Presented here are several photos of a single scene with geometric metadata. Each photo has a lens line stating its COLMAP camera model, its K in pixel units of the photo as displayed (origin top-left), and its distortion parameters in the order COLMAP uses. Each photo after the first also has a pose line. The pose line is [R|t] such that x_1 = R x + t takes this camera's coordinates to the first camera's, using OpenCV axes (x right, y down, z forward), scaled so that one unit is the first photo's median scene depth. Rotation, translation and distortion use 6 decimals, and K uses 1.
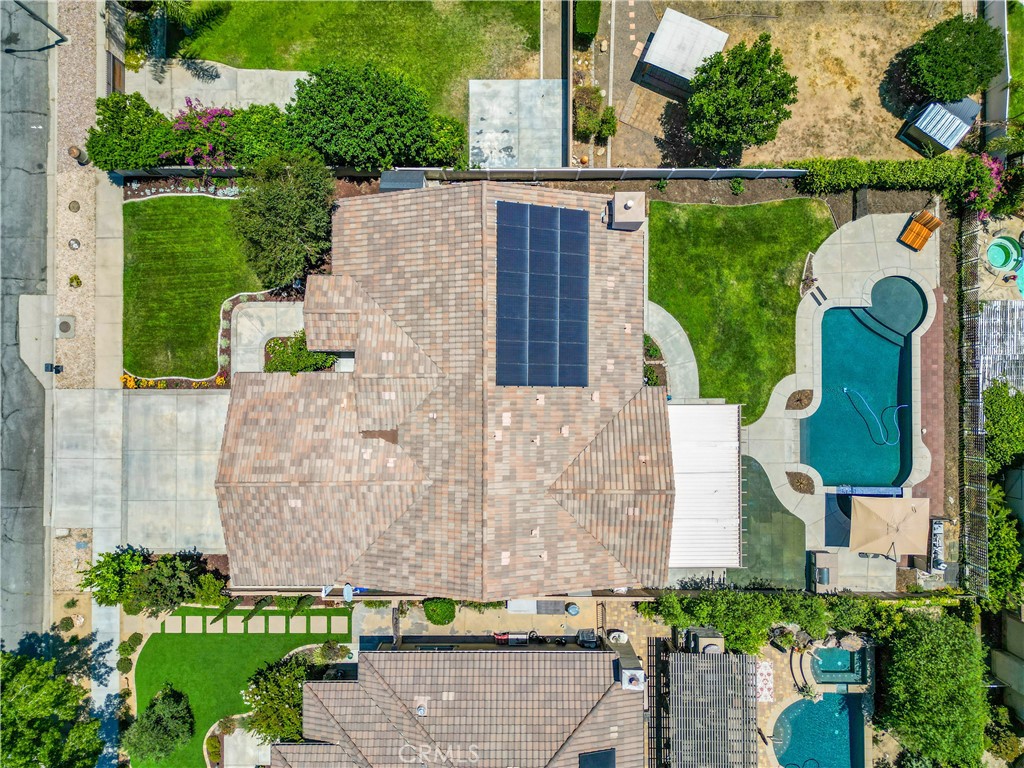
lens RADIAL K [[713.5, 0, 512.0], [0, 713.5, 384.0], [0, 0, 1]] dist [0.067056, -0.068630]
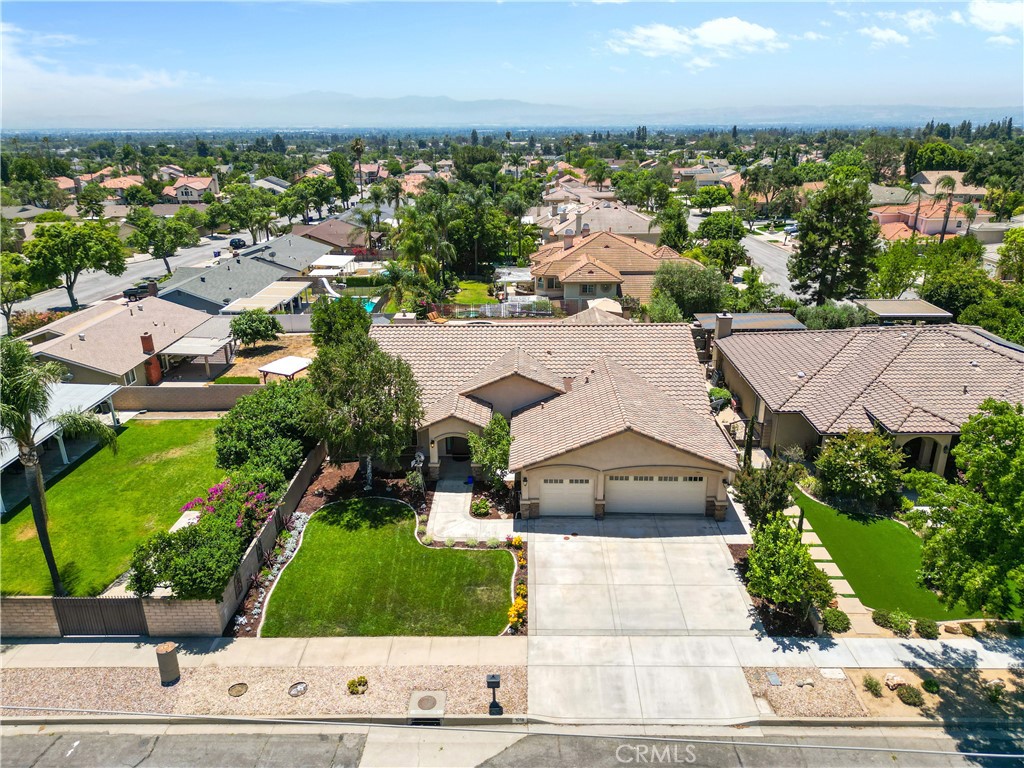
lens RADIAL K [[713.5, 0, 512.0], [0, 713.5, 384.0], [0, 0, 1]] dist [0.067056, -0.068630]
pose [[0.019654, -0.348450, 0.937121, -1.100837], [0.999803, 0.004095, -0.019446, 0.004466], [0.002938, 0.937319, 0.348461, 0.535674]]
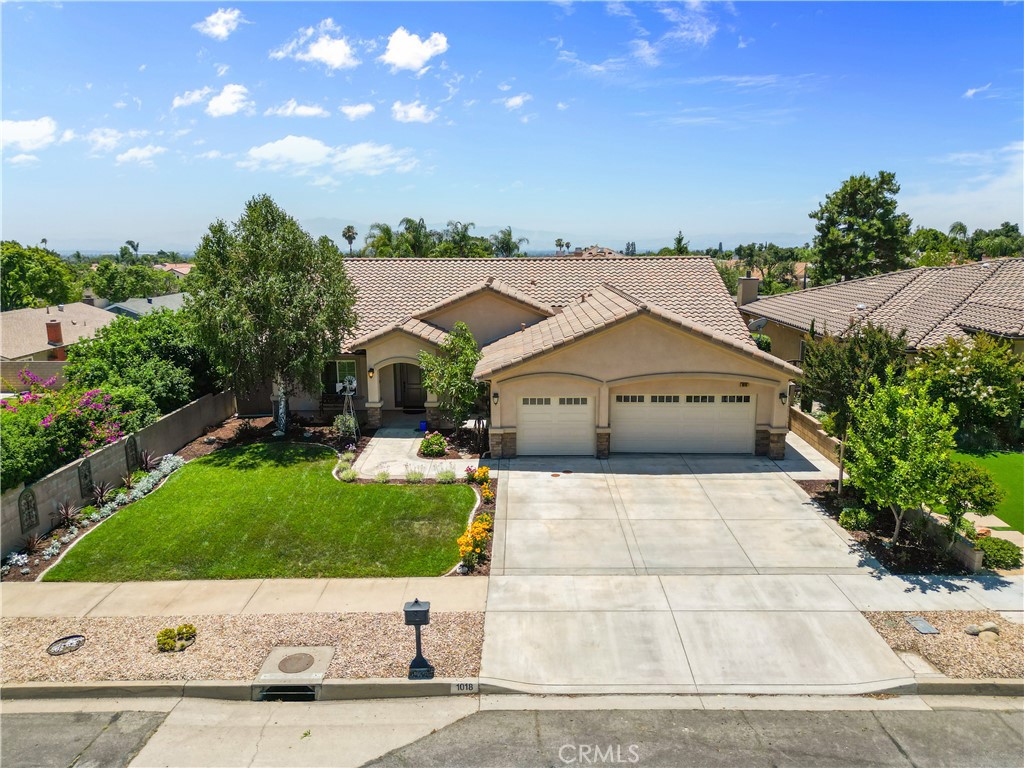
lens RADIAL K [[713.5, 0, 512.0], [0, 713.5, 384.0], [0, 0, 1]] dist [0.067056, -0.068630]
pose [[0.012603, -0.194224, 0.980876, -0.921657], [0.999920, 0.003035, -0.012246, 0.024792], [-0.000599, 0.980953, 0.194247, 0.813394]]
